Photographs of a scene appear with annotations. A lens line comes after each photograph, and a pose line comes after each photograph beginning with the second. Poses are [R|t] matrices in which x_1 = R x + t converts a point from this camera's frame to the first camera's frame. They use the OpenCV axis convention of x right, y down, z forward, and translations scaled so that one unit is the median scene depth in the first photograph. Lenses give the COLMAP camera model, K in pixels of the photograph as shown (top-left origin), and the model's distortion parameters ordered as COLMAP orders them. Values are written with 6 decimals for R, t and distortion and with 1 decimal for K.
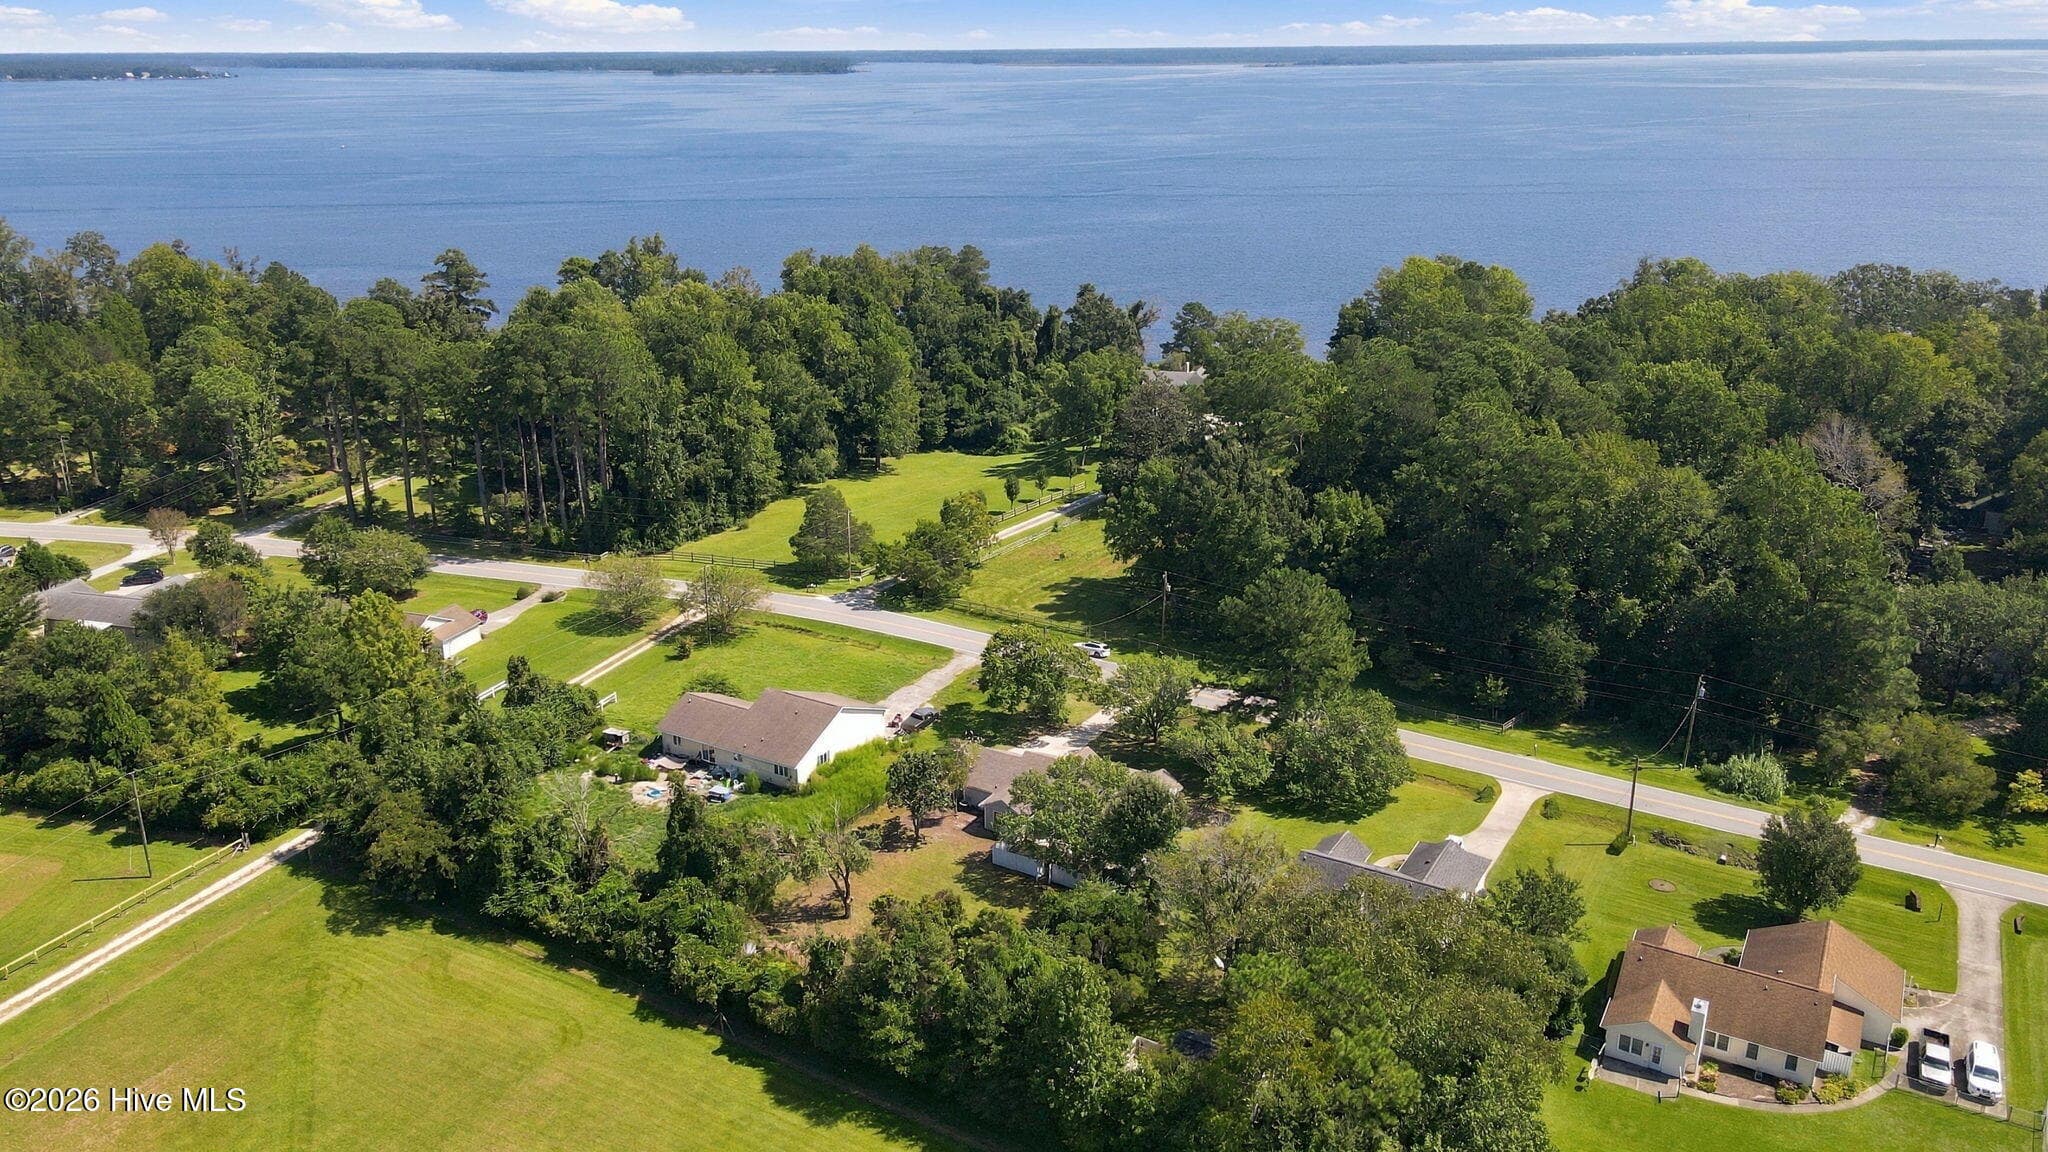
lens RADIAL K [[1473.1, 0, 1024.0], [0, 1473.1, 576.0], [0, 0, 1]] dist [0.008135, 0.004036]
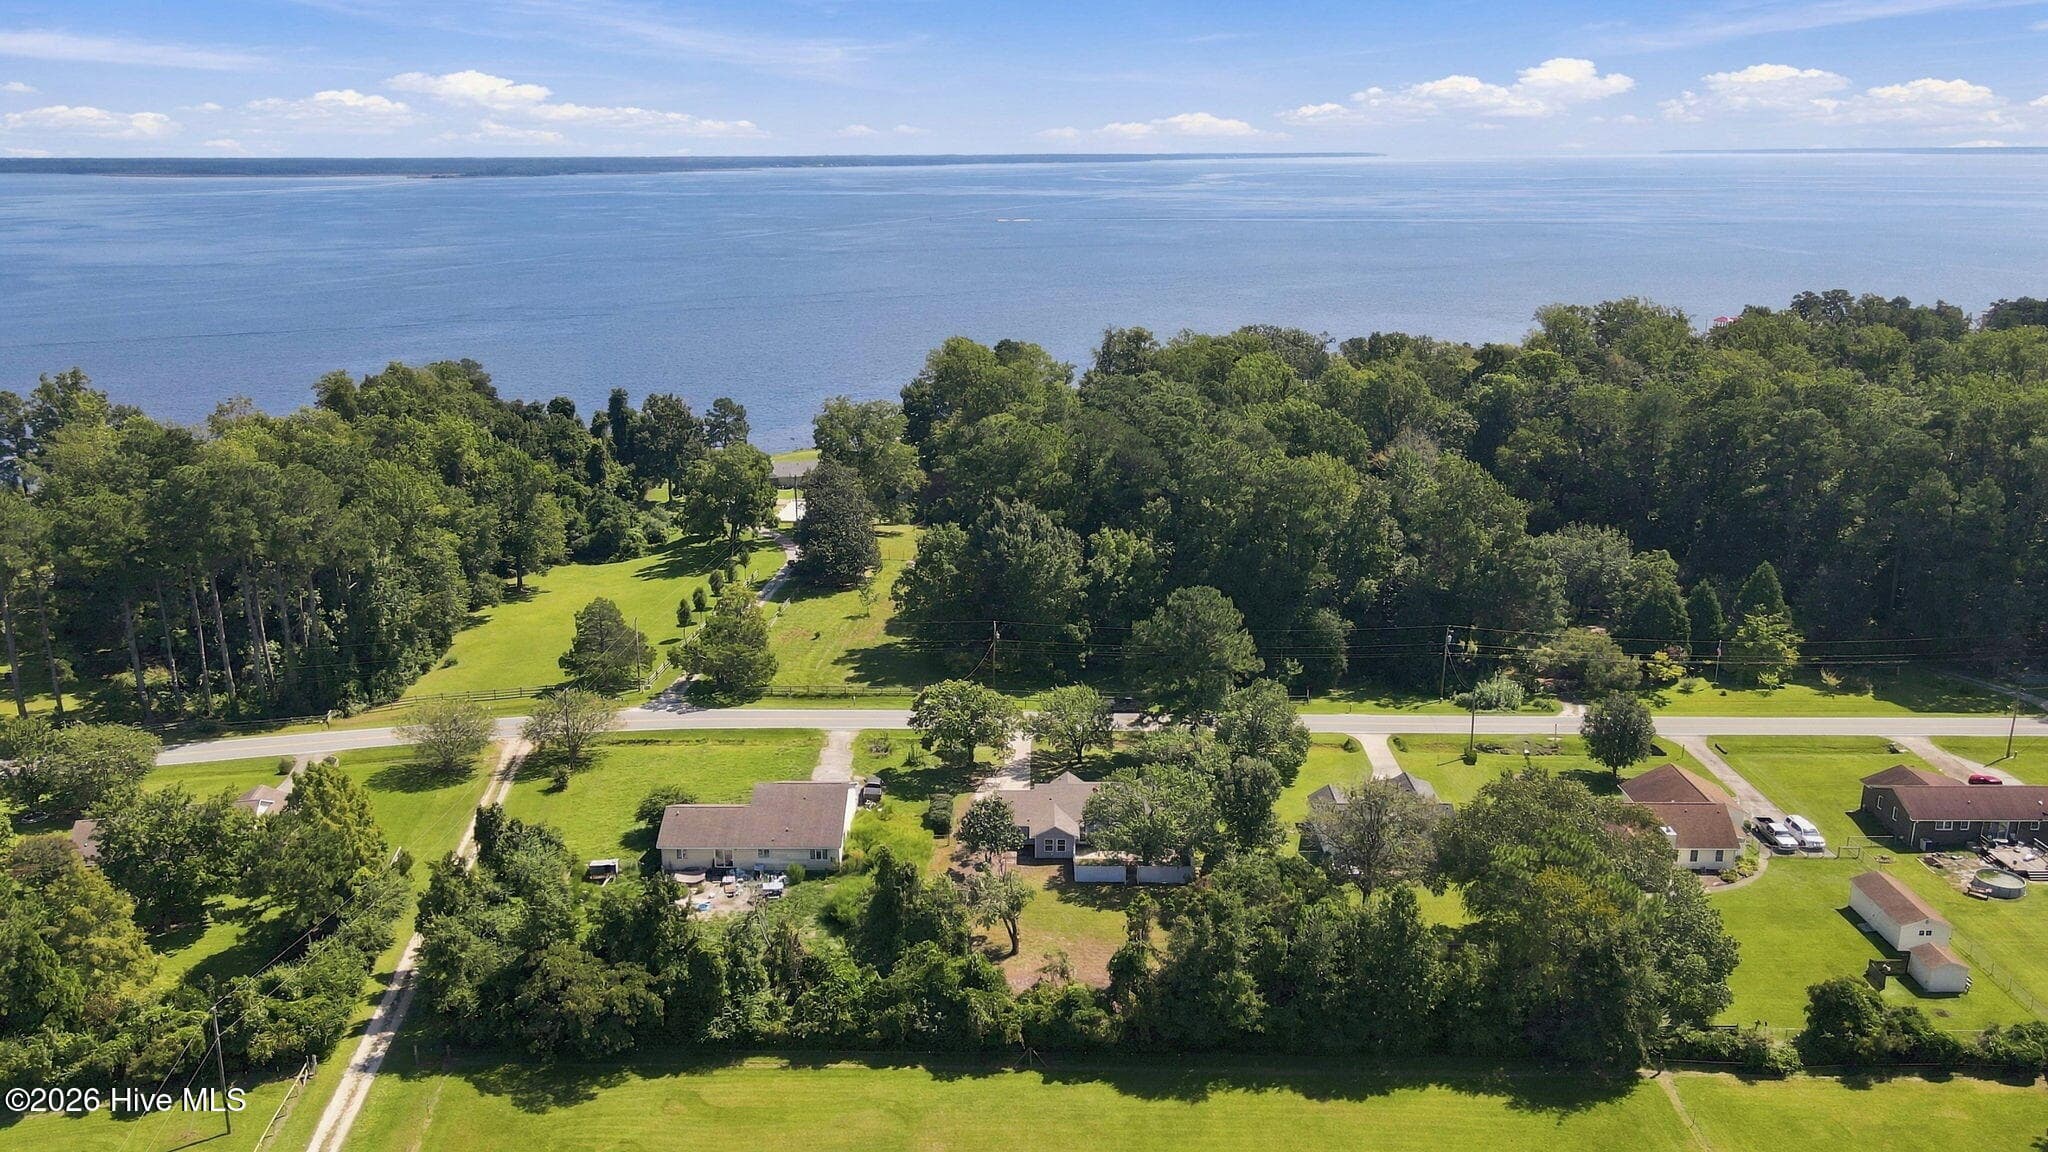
lens RADIAL K [[1473.1, 0, 1024.0], [0, 1473.1, 576.0], [0, 0, 1]] dist [0.008135, 0.004036]
pose [[0.868647, -0.135654, 0.476498, -0.594517], [0.167842, 0.985486, -0.025415, -0.006506], [-0.466135, 0.102053, 0.878808, 0.044120]]
